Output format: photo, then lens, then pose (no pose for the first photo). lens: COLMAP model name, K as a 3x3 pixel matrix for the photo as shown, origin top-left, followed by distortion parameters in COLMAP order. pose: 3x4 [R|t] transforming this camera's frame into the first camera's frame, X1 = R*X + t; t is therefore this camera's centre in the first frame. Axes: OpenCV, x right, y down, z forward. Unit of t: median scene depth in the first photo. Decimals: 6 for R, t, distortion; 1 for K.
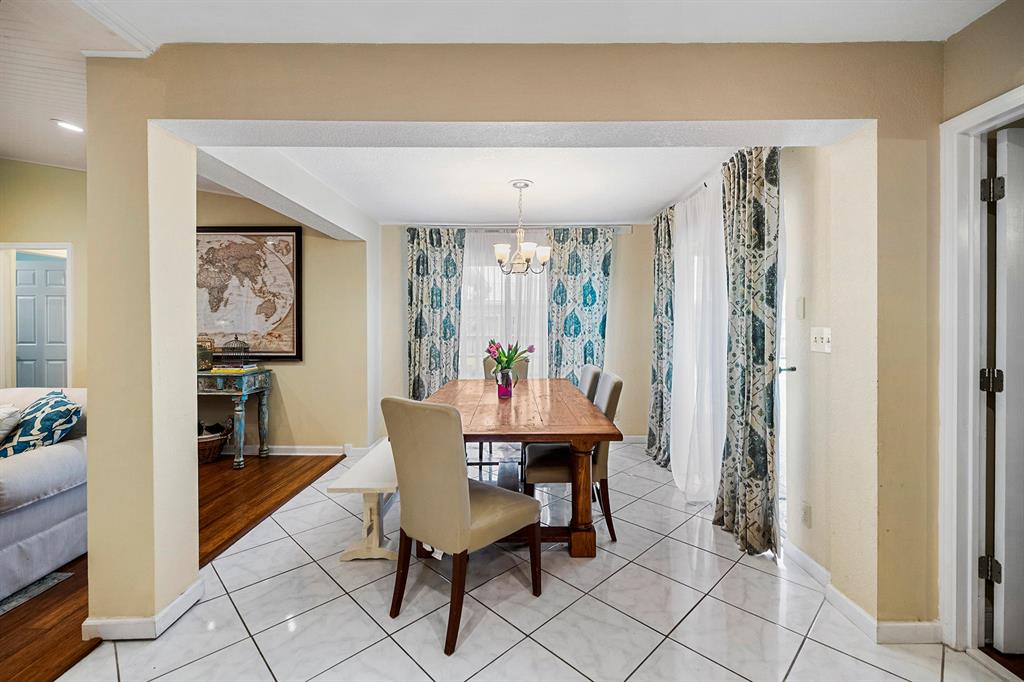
lens RADIAL K [[434.4, 0, 518.5], [0, 434.4, 324.1], [0, 0, 1]] dist [-0.002653, -0.000414]
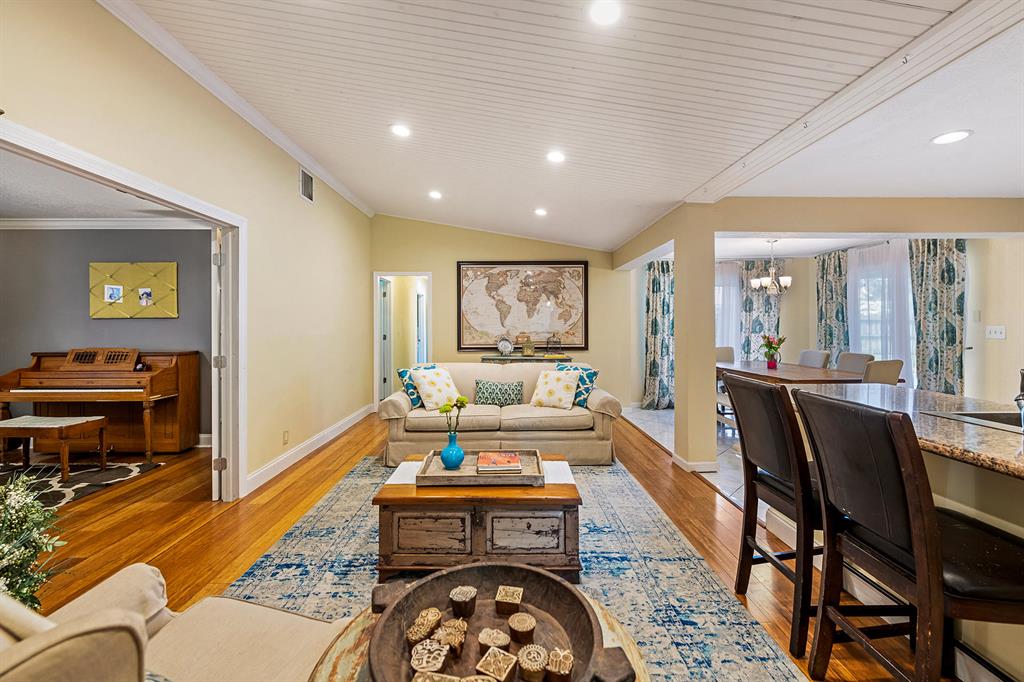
lens RADIAL K [[417.9, 0, 514.8], [0, 417.9, 325.3], [0, 0, 1]] dist [-0.002231, -0.001085]
pose [[0.999864, -0.004606, 0.015806, -0.777138], [0.004589, 0.999989, 0.001114, -0.004501], [-0.015811, -0.001041, 0.999874, -0.443270]]
